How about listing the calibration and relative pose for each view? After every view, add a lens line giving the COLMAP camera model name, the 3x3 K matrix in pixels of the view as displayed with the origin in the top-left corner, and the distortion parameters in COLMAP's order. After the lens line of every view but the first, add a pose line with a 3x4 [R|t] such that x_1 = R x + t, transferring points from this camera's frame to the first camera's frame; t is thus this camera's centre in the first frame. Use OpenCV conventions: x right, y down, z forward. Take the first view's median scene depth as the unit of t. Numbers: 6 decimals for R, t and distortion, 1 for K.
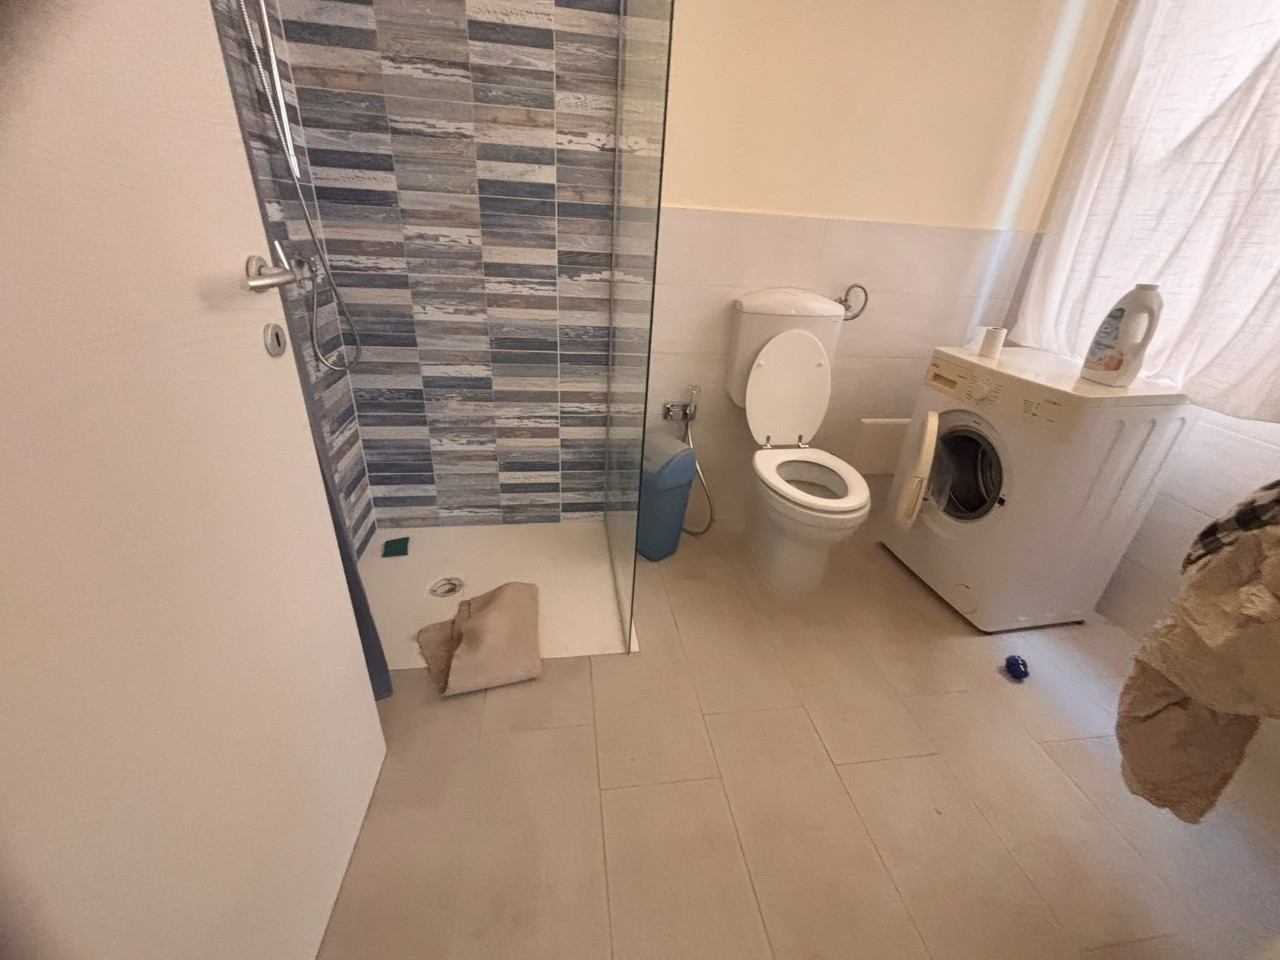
lens RADIAL K [[516.6, 0, 641.5], [0, 516.6, 481.3], [0, 0, 1]] dist [0.000391, 0.000059]
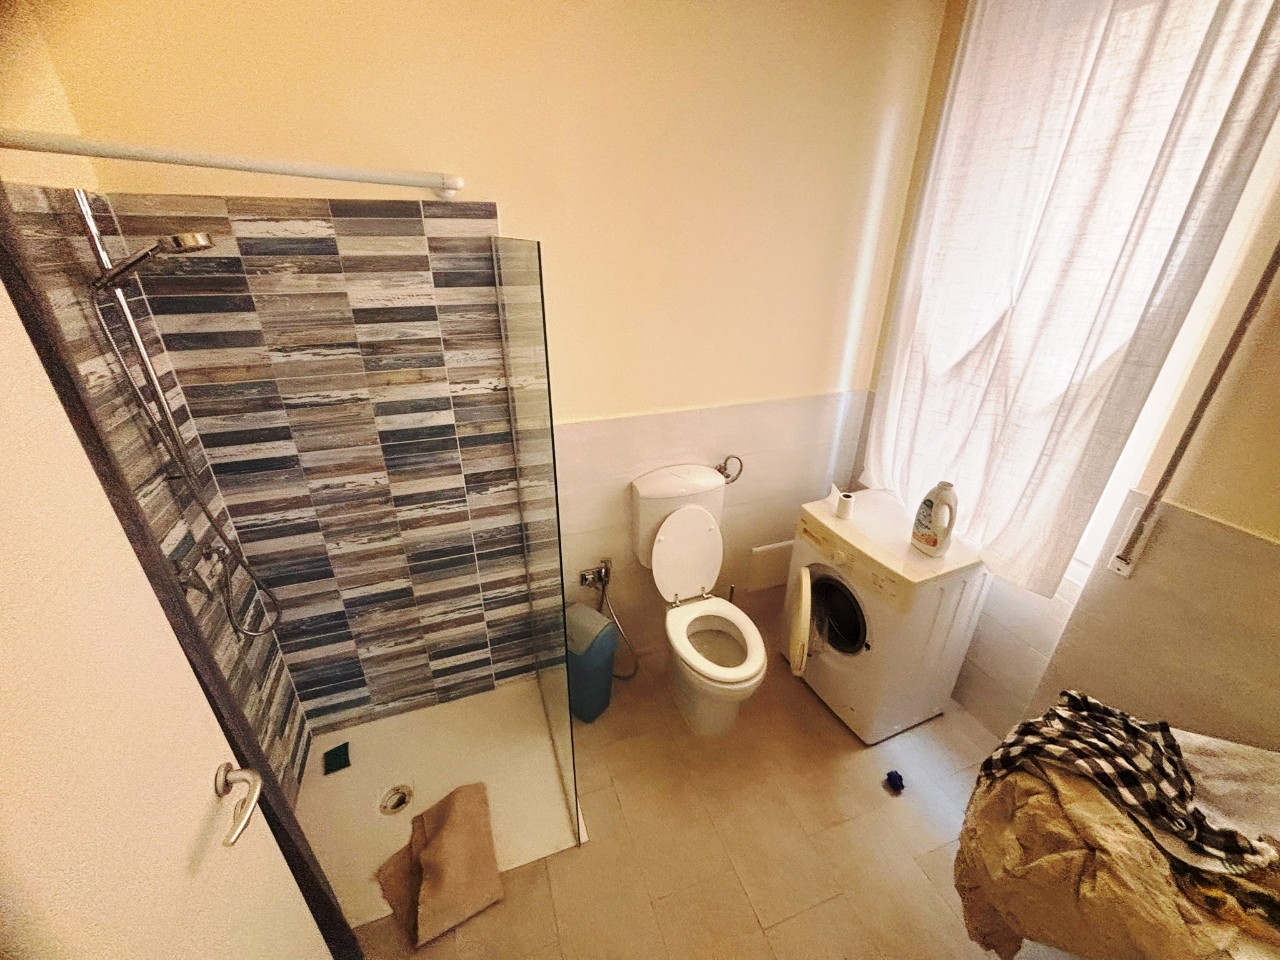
lens RADIAL K [[519.1, 0, 640.0], [0, 519.1, 480.0], [0, 0, 1]] dist [-0.001593, -0.000475]
pose [[0.979365, -0.129921, 0.154802, 0.030212], [0.130295, 0.991445, 0.007773, -0.406601], [-0.154488, 0.012558, 0.987915, -0.127965]]
